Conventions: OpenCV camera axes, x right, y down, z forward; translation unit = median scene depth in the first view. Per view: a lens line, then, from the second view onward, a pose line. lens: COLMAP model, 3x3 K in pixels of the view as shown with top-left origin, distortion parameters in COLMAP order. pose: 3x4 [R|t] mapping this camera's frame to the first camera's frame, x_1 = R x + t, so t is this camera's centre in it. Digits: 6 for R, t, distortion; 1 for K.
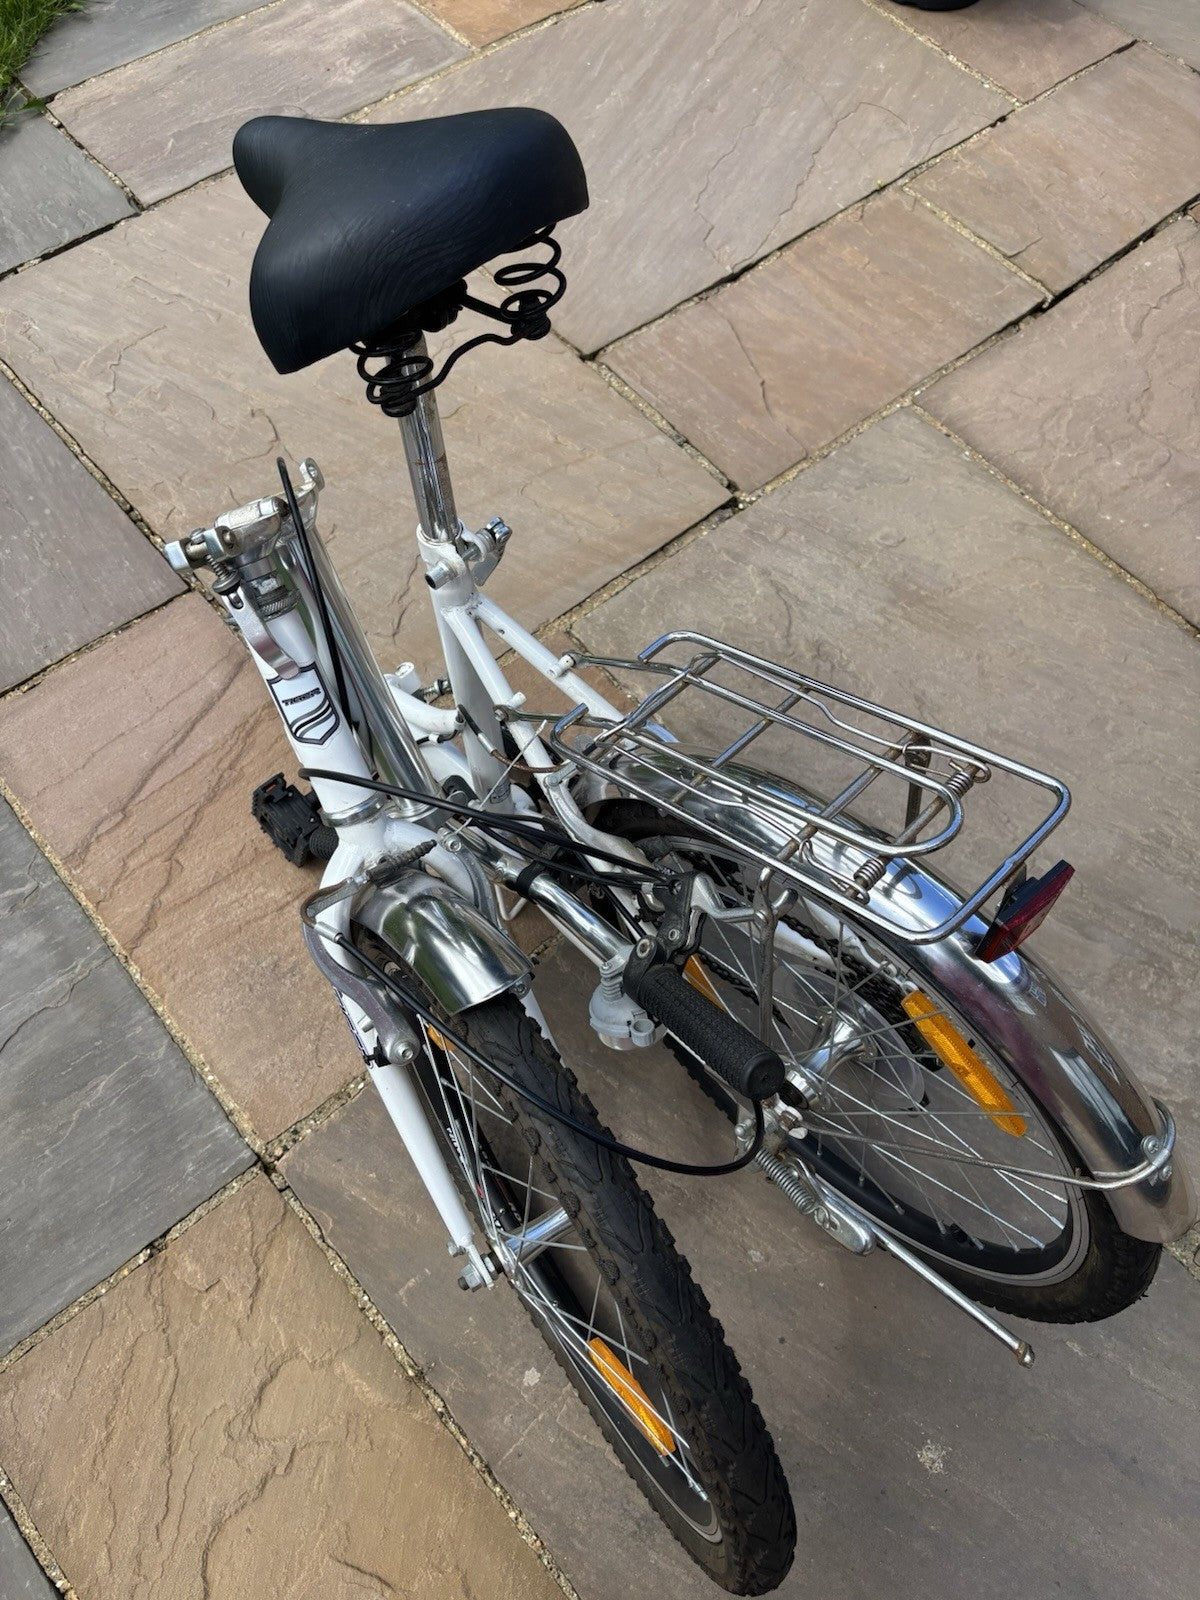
lens RADIAL K [[1222.3, 0, 598.4], [0, 1222.3, 799.6], [0, 0, 1]] dist [0.030548, -0.030172]
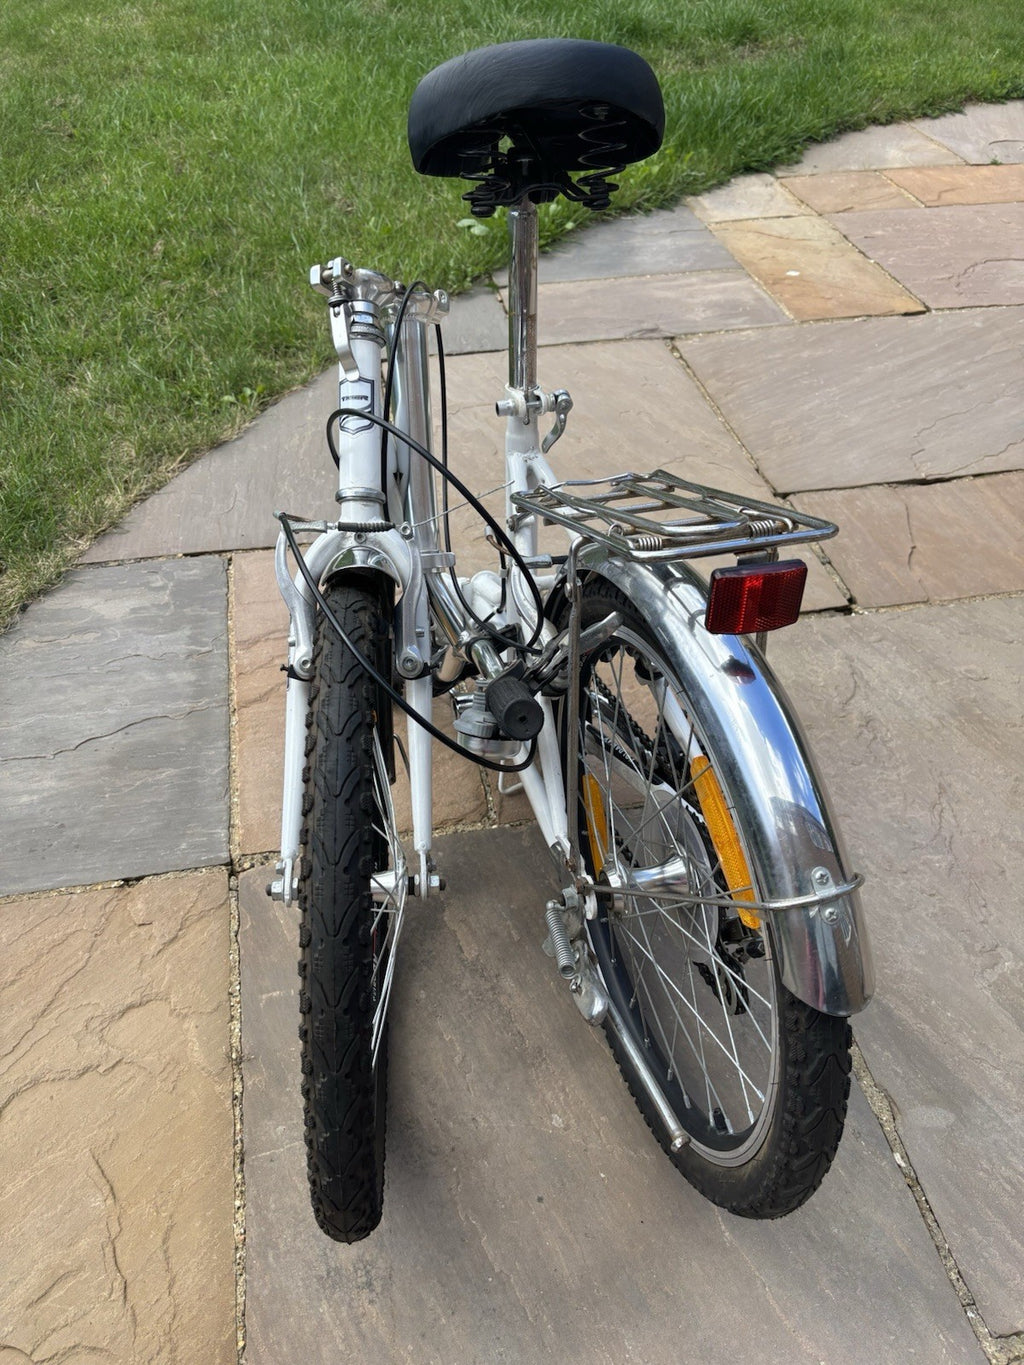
lens RADIAL K [[1042.8, 0, 514.7], [0, 1042.8, 692.9], [0, 0, 1]] dist [0.030548, -0.030172]
pose [[0.876533, 0.308265, -0.369678, 0.314875], [-0.413773, 0.874957, -0.251479, 0.296012], [0.245930, 0.373392, 0.894481, 0.069613]]
